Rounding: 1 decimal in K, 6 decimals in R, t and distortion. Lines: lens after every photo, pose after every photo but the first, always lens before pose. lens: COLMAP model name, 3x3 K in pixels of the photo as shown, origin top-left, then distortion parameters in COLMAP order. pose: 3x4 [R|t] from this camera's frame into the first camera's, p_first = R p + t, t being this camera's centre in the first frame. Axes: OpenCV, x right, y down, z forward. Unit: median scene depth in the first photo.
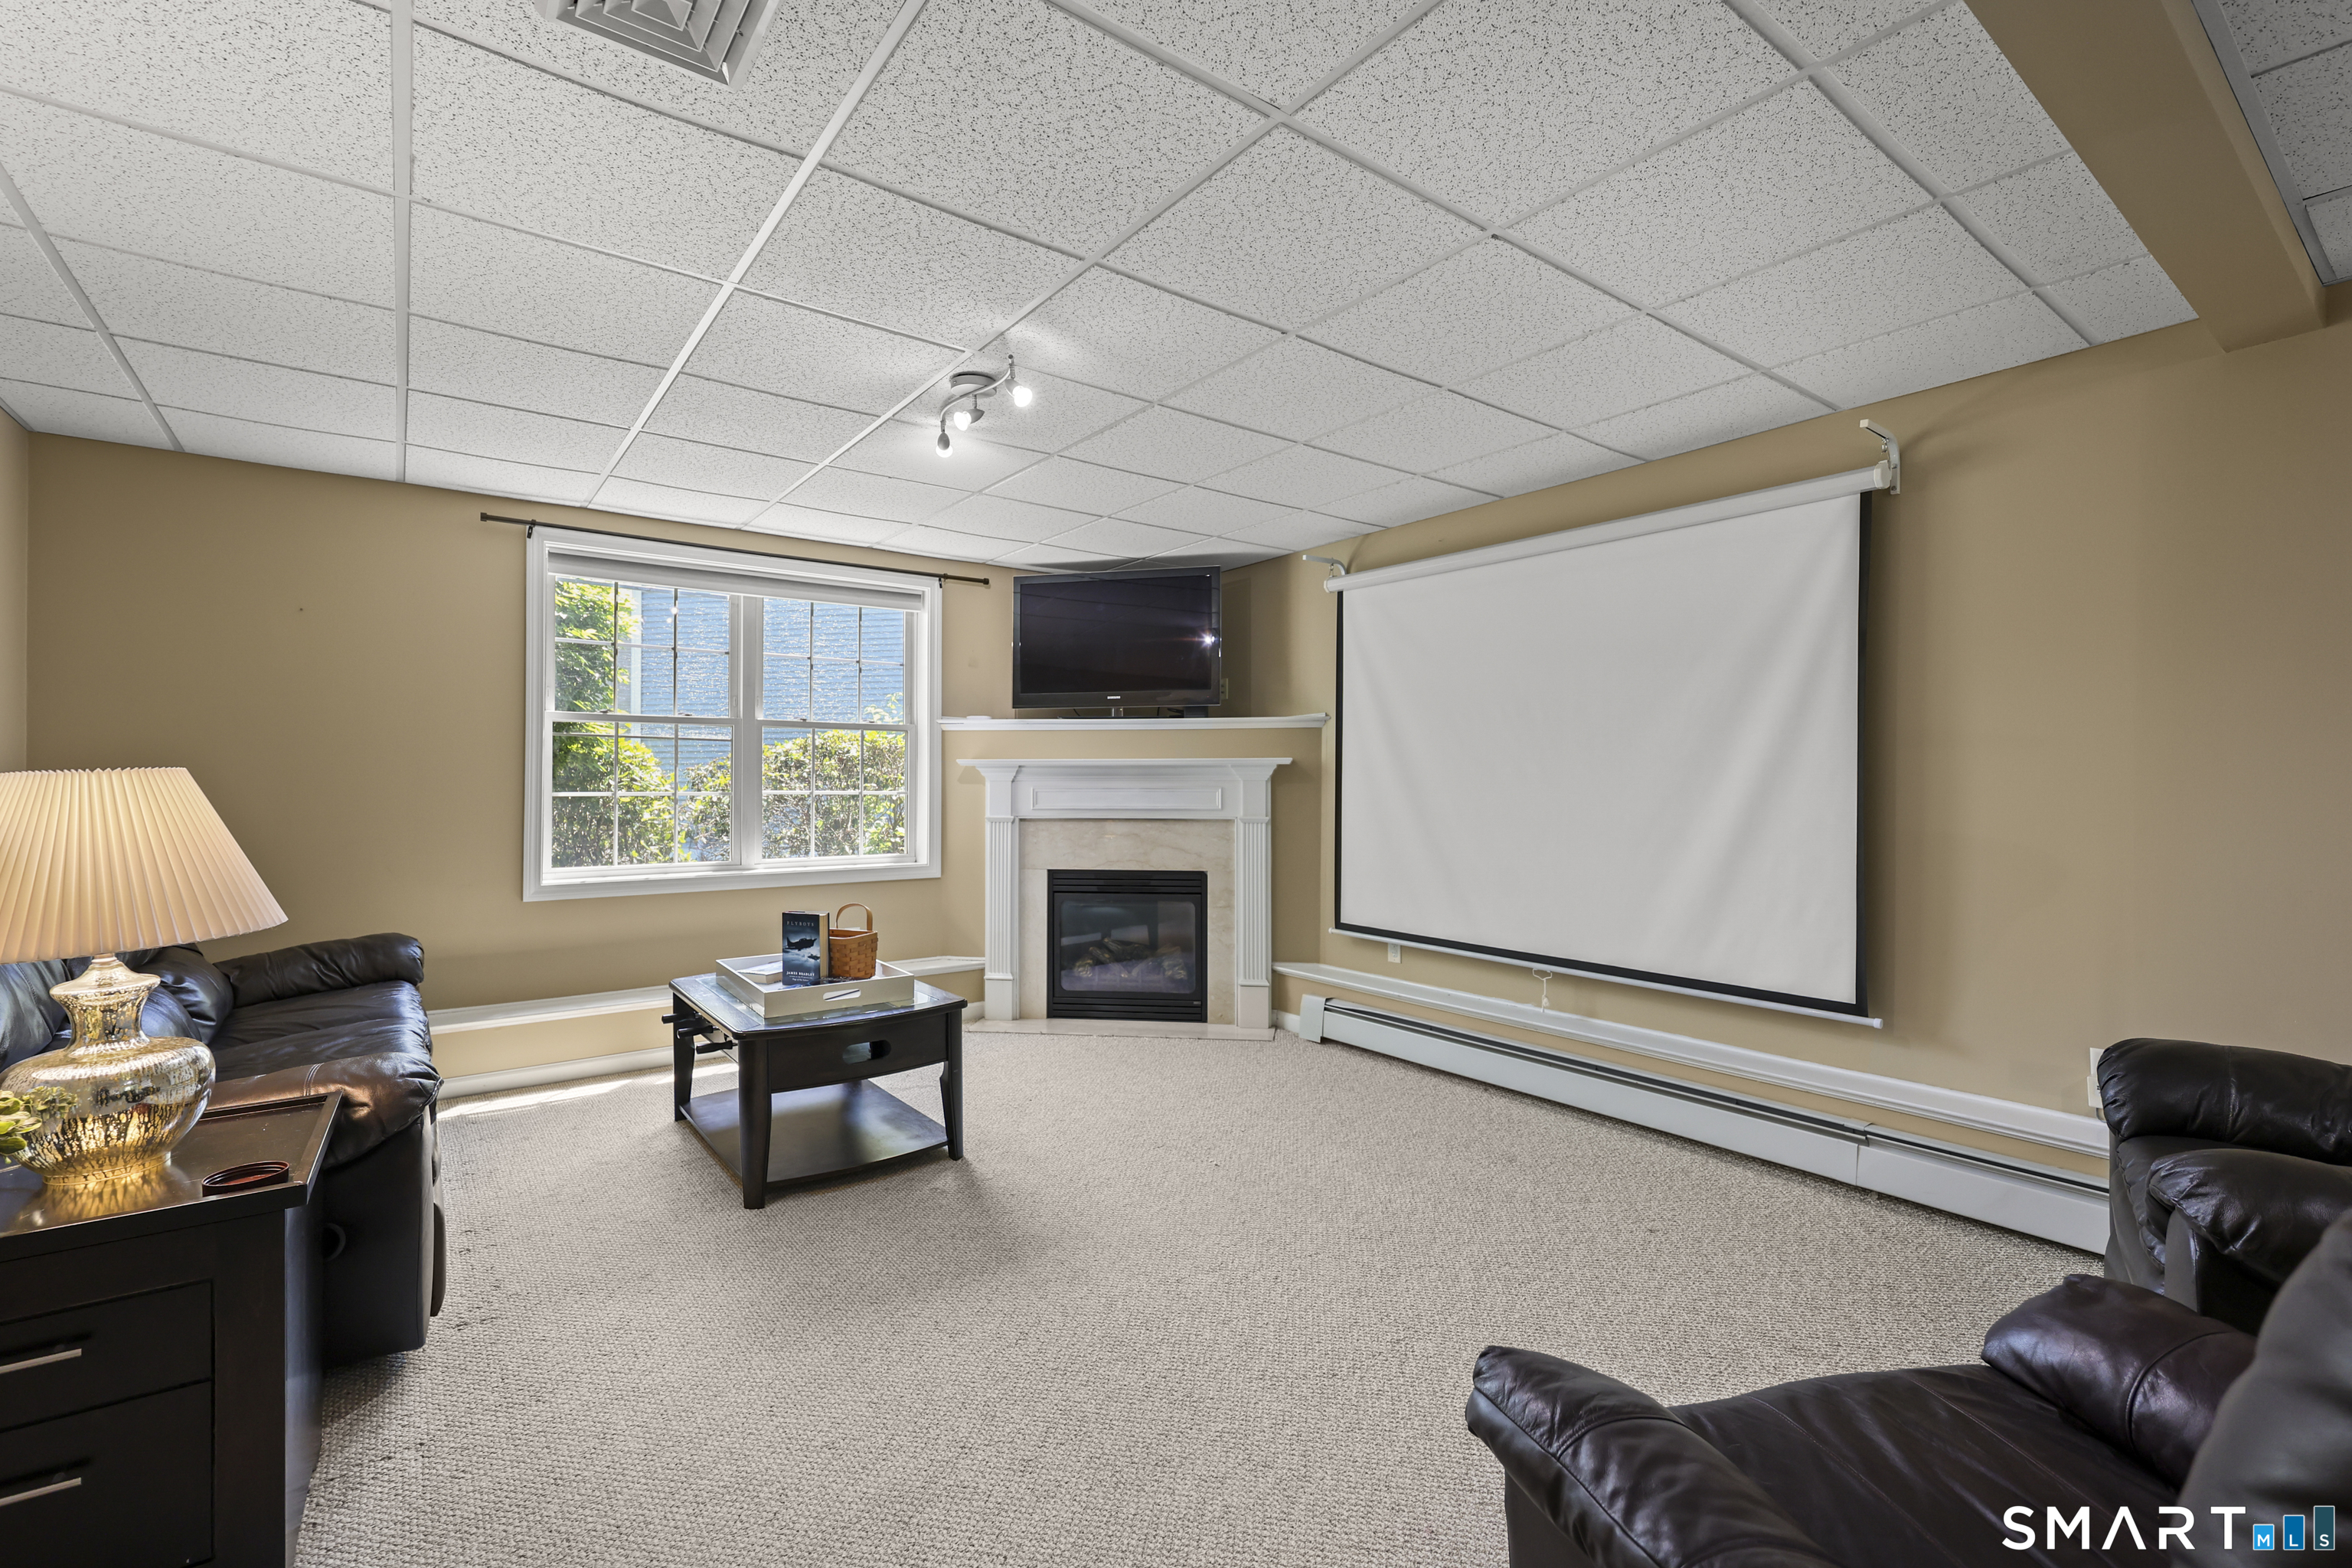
lens RADIAL K [[1041.1, 0, 1164.6], [0, 1041.1, 783.2], [0, 0, 1]] dist [0.000156, 0.000636]
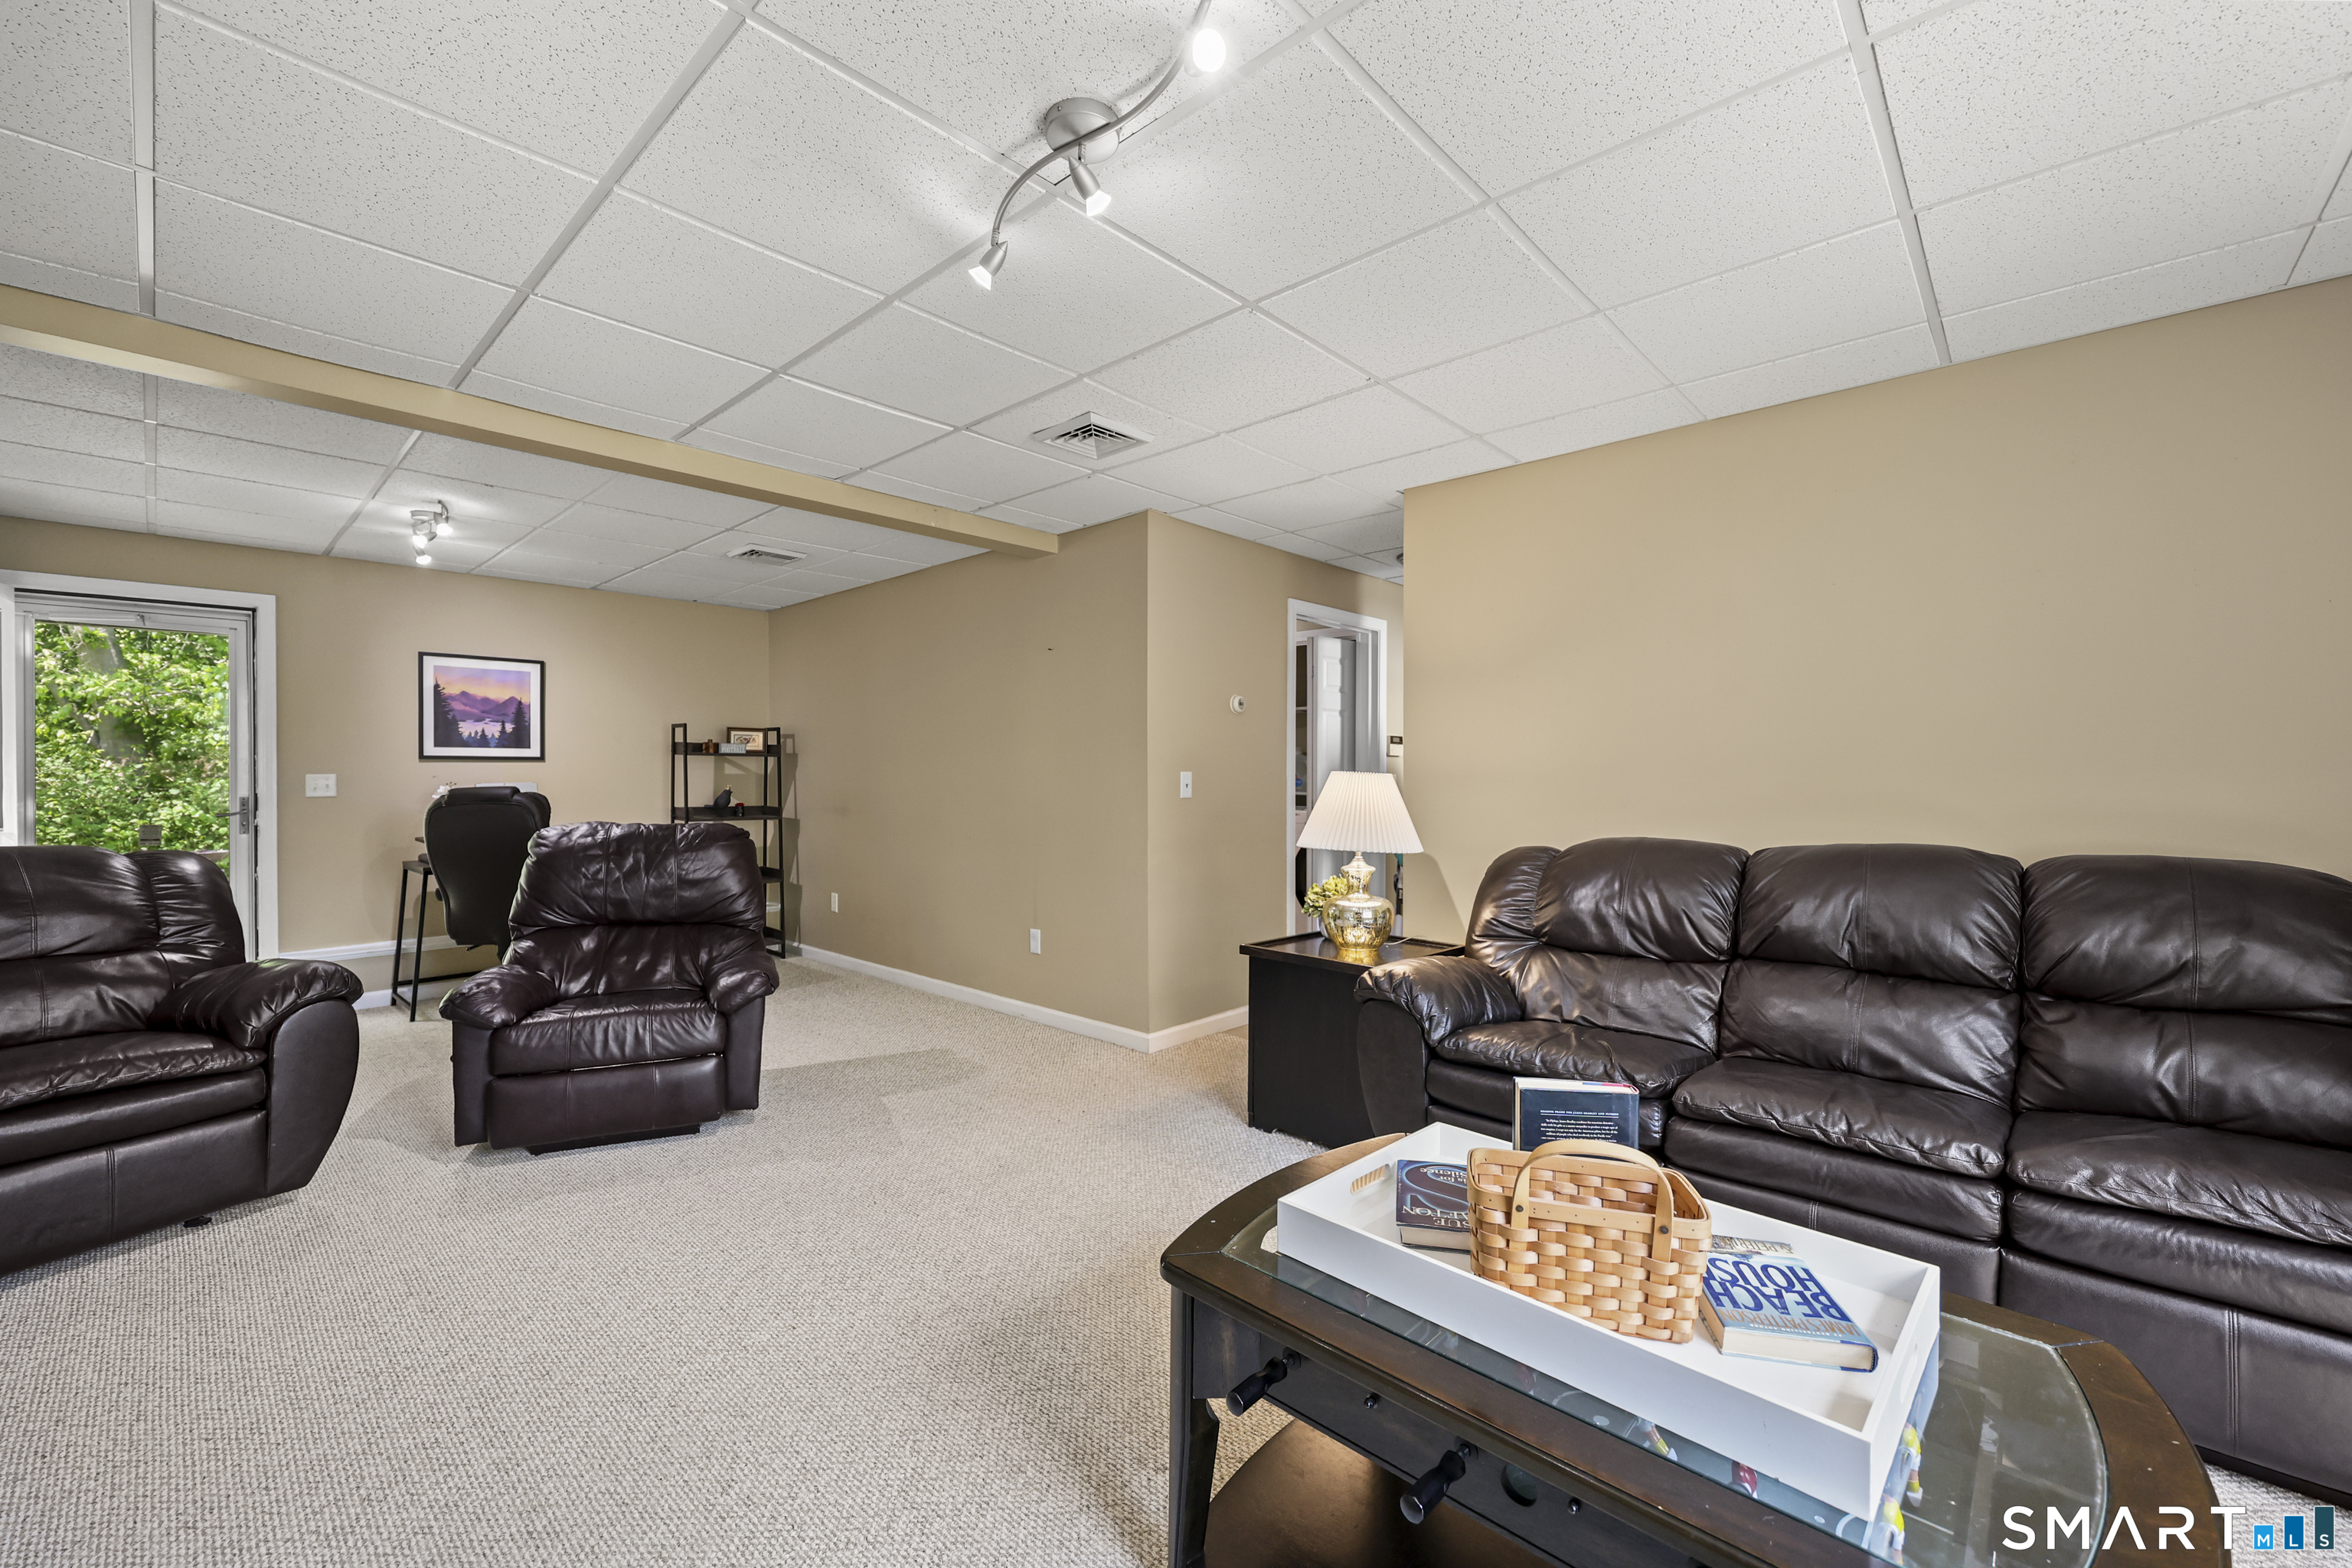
lens RADIAL K [[947.1, 0, 1176.9], [0, 947.1, 771.4], [0, 0, 1]] dist [-0.001561, -0.000155]
pose [[-0.981431, -0.002852, -0.191797, -0.076965], [-0.000732, 0.999938, -0.011123, 0.003649], [0.191816, -0.010776, -0.981372, 0.918157]]
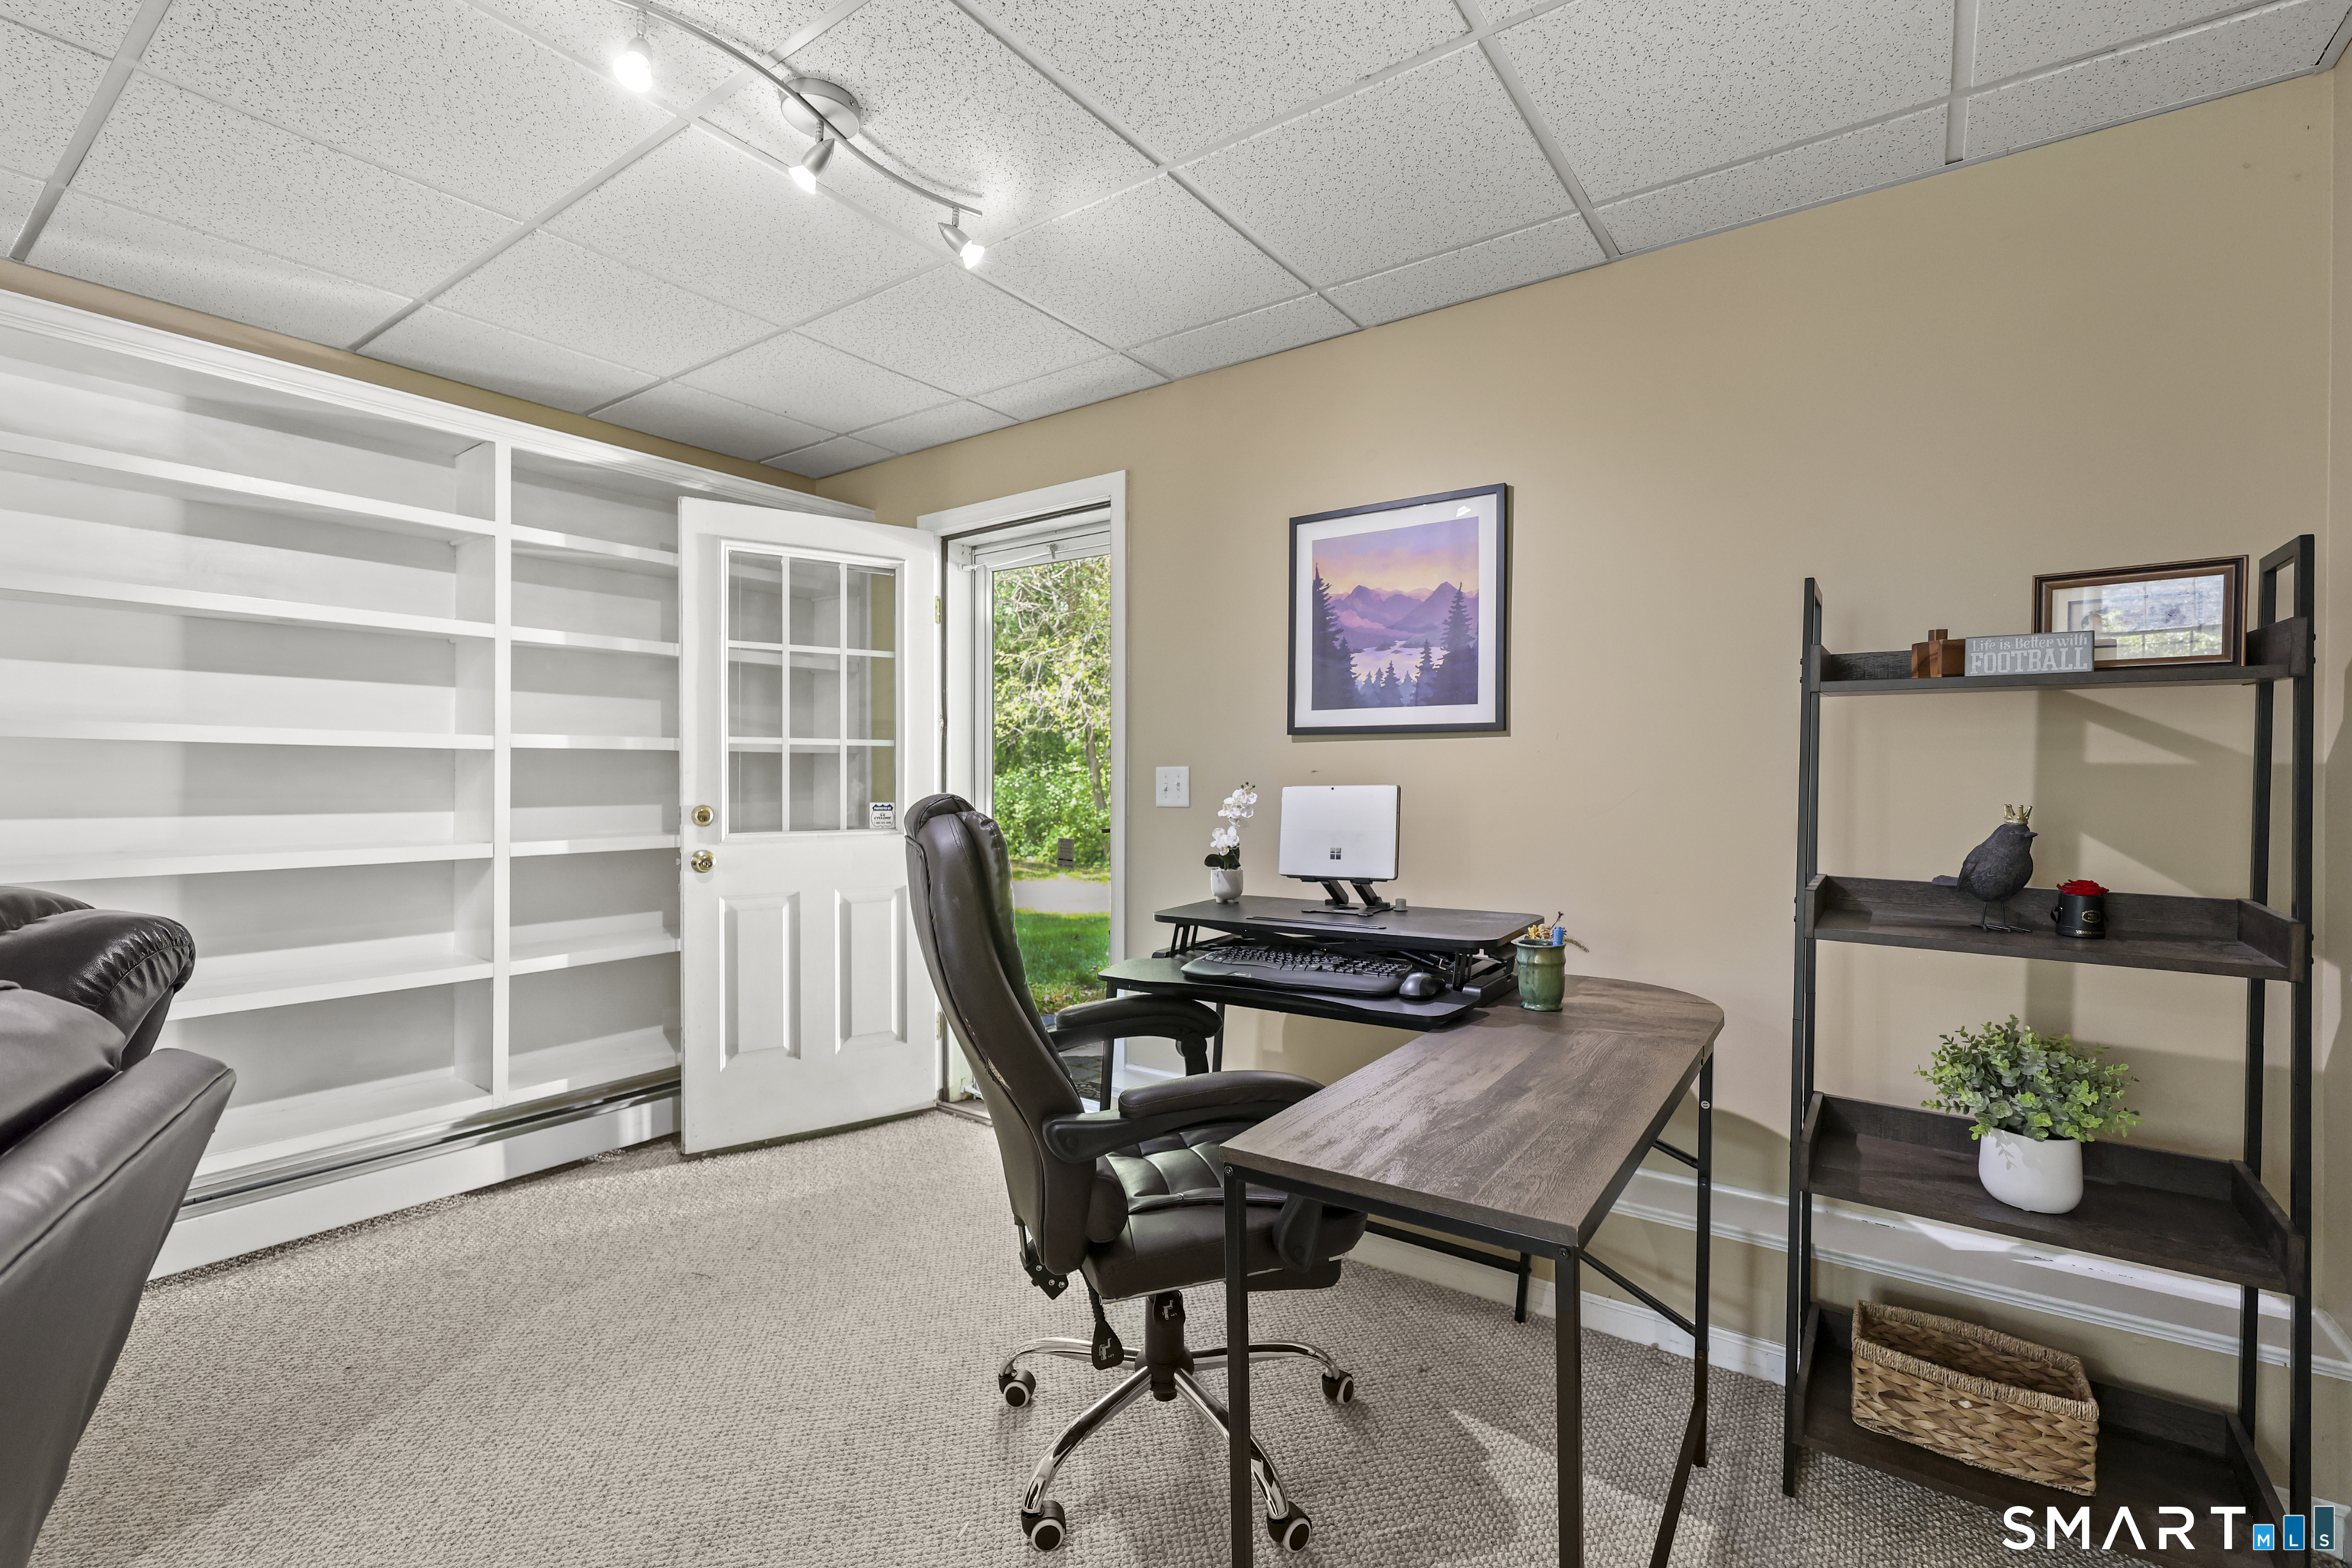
lens RADIAL K [[1041.1, 0, 1167.1], [0, 1041.1, 785.1], [0, 0, 1]] dist [0.000156, 0.000636]
pose [[-0.309248, -0.011081, 0.950917, -0.051081], [-0.012257, 0.999895, 0.007666, 0.003372], [-0.950902, -0.009285, -0.309352, 0.673416]]
